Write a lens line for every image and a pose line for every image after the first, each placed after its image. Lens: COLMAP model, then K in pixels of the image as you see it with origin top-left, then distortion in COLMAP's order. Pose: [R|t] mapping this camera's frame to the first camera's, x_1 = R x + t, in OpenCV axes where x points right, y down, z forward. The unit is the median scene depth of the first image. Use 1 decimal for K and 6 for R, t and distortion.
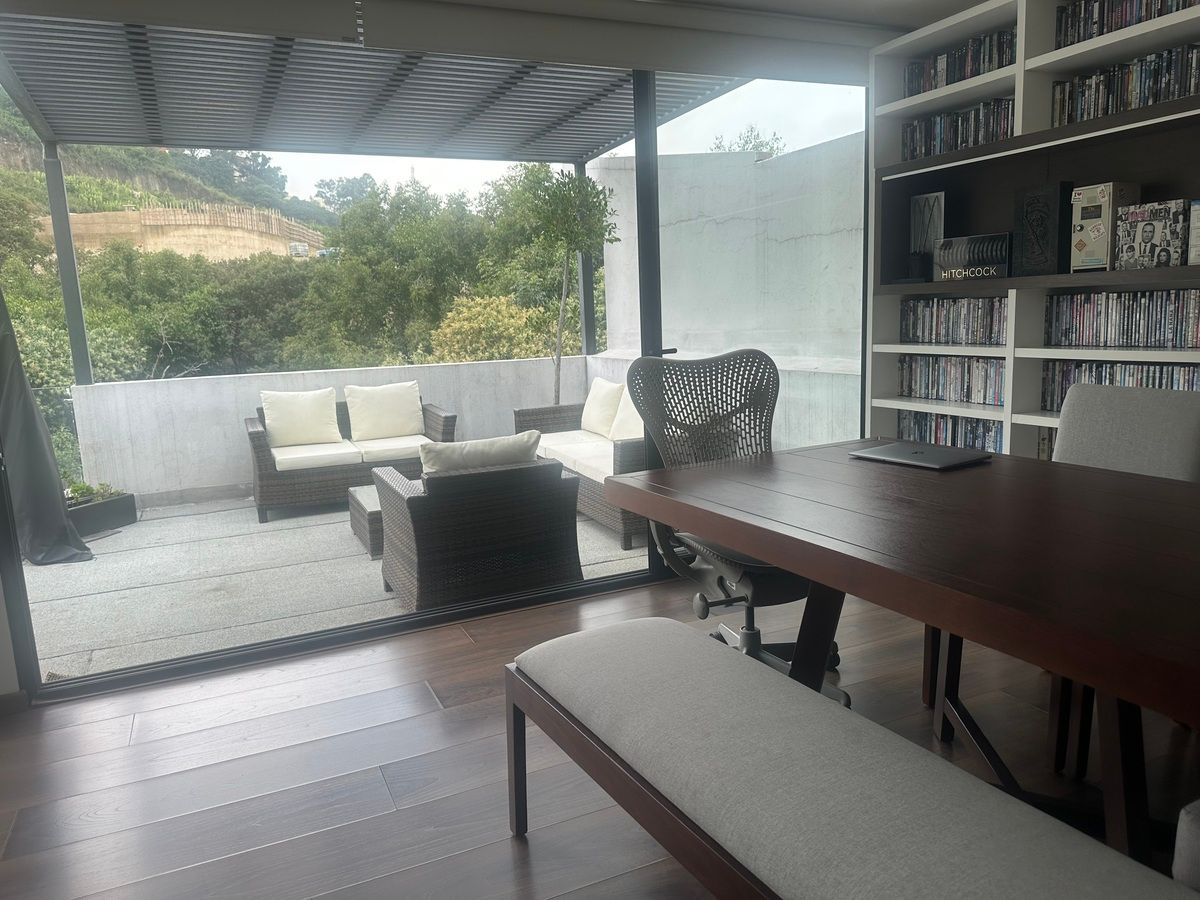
lens RADIAL K [[849.6, 0, 594.3], [0, 849.6, 473.3], [0, 0, 1]] dist [0.041584, -0.044331]
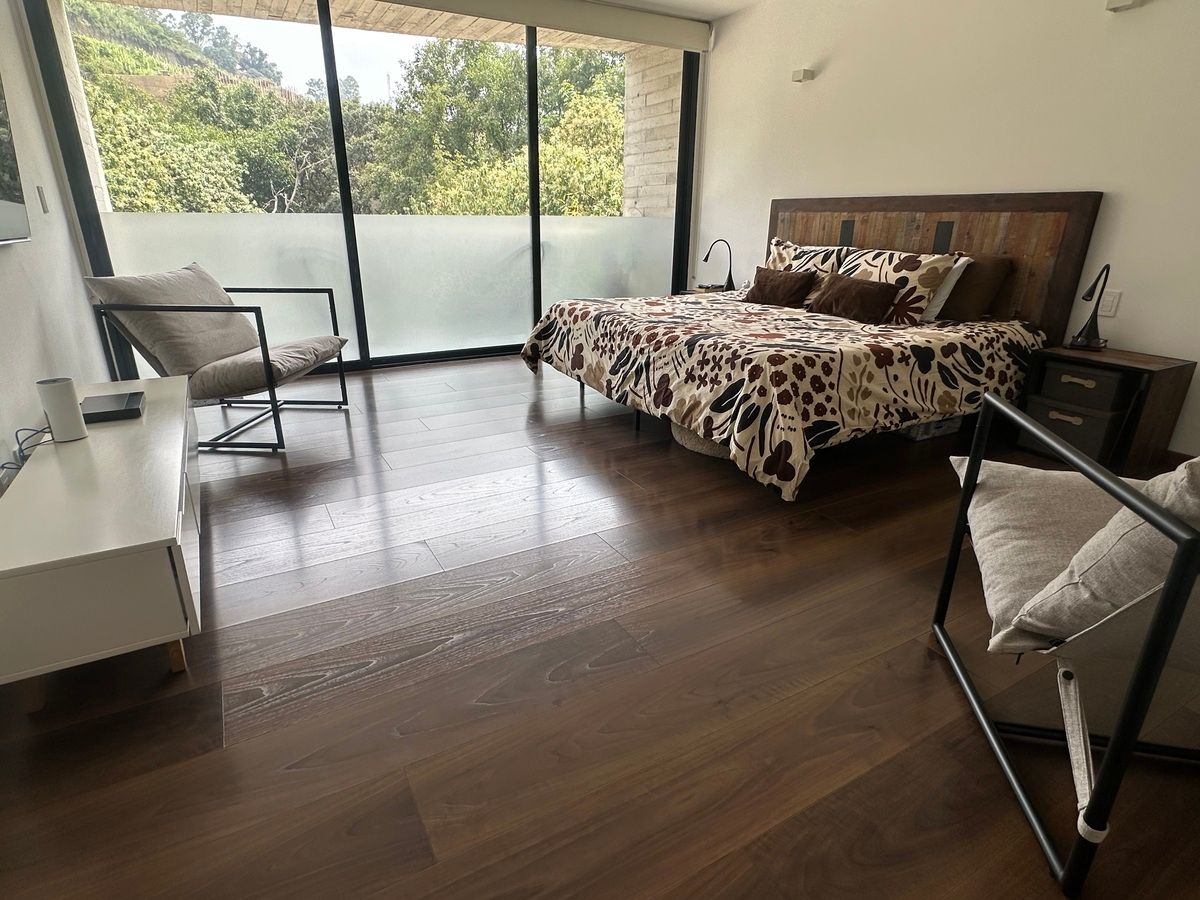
lens RADIAL K [[647.8, 0, 597.6], [0, 647.8, 450.2], [0, 0, 1]] dist [0.001088, -0.001720]
pose [[0.994125, 0.009559, 0.107814, -0.154339], [-0.026420, 0.987393, 0.156067, 0.084536], [-0.104963, -0.157998, 0.981845, 0.053476]]
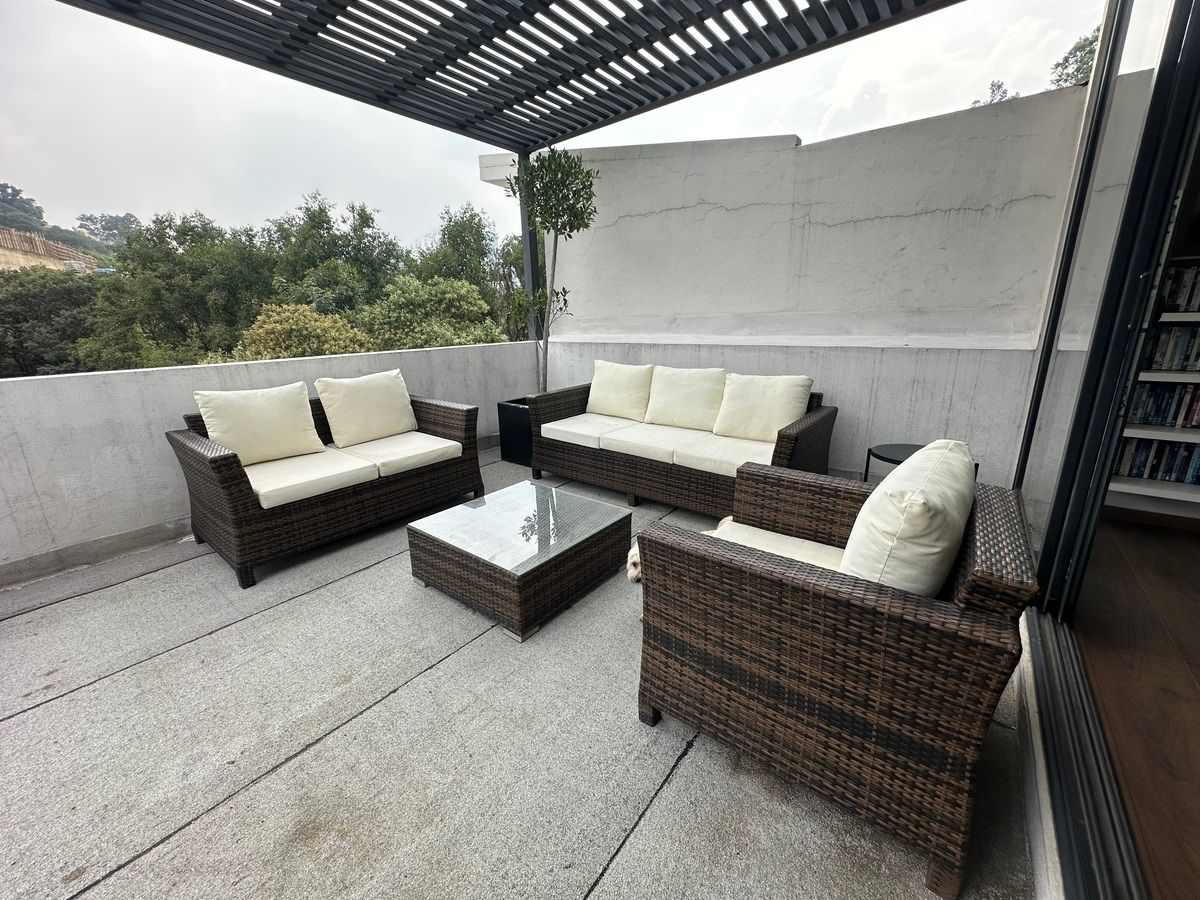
lens RADIAL K [[481.7, 0, 603.6], [0, 481.7, 452.1], [0, 0, 1]] dist [-0.006694, 0.002959]
pose [[0.883238, -0.109967, 0.455849, -0.046919], [0.077124, 0.992942, 0.090099, -0.009530], [-0.462540, -0.044422, 0.885485, 0.083610]]
